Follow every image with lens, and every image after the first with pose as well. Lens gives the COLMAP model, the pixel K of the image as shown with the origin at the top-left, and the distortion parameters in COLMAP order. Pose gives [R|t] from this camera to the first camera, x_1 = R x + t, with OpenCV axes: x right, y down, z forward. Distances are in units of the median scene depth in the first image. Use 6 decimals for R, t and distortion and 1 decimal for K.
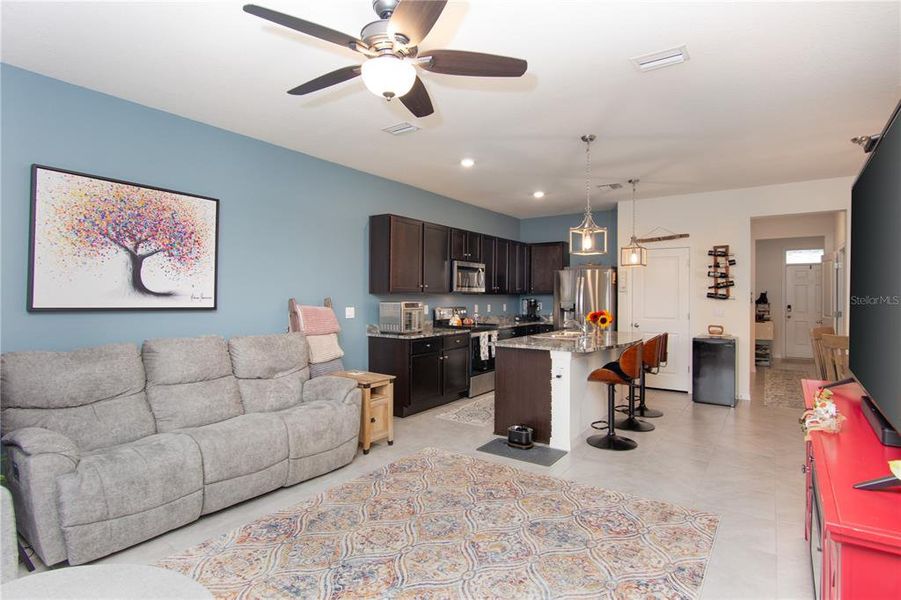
lens RADIAL K [[461.7, 0, 447.1], [0, 461.7, 295.9], [0, 0, 1]] dist [-0.020871, 0.001344]
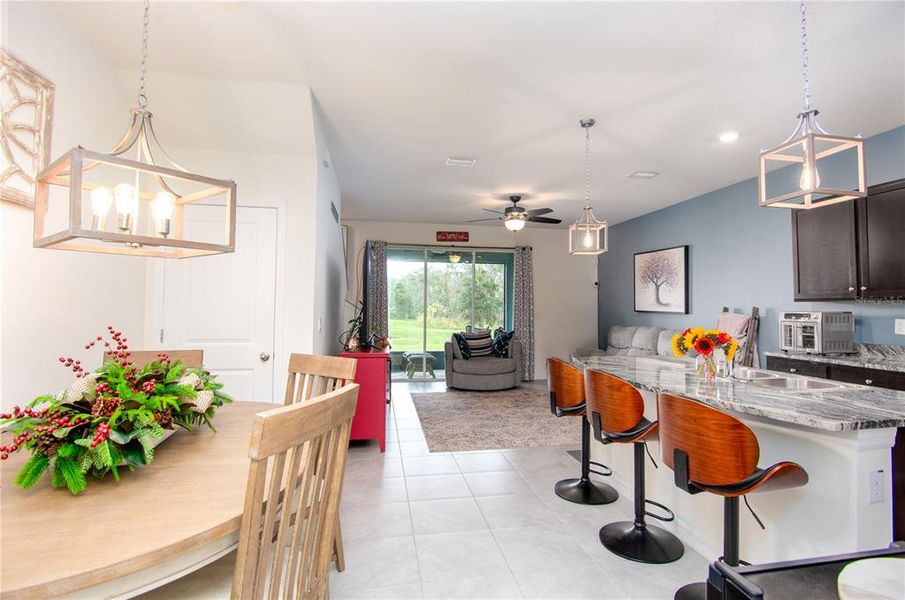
lens RADIAL K [[442.8, 0, 461.6], [0, 442.8, 292.6], [0, 0, 1]] dist [-0.022650, 0.001114]
pose [[-0.697047, -0.031708, -0.716324, 0.743962], [-0.010114, 0.999357, -0.034394, 0.010537], [0.716954, -0.016730, -0.696920, 0.980713]]
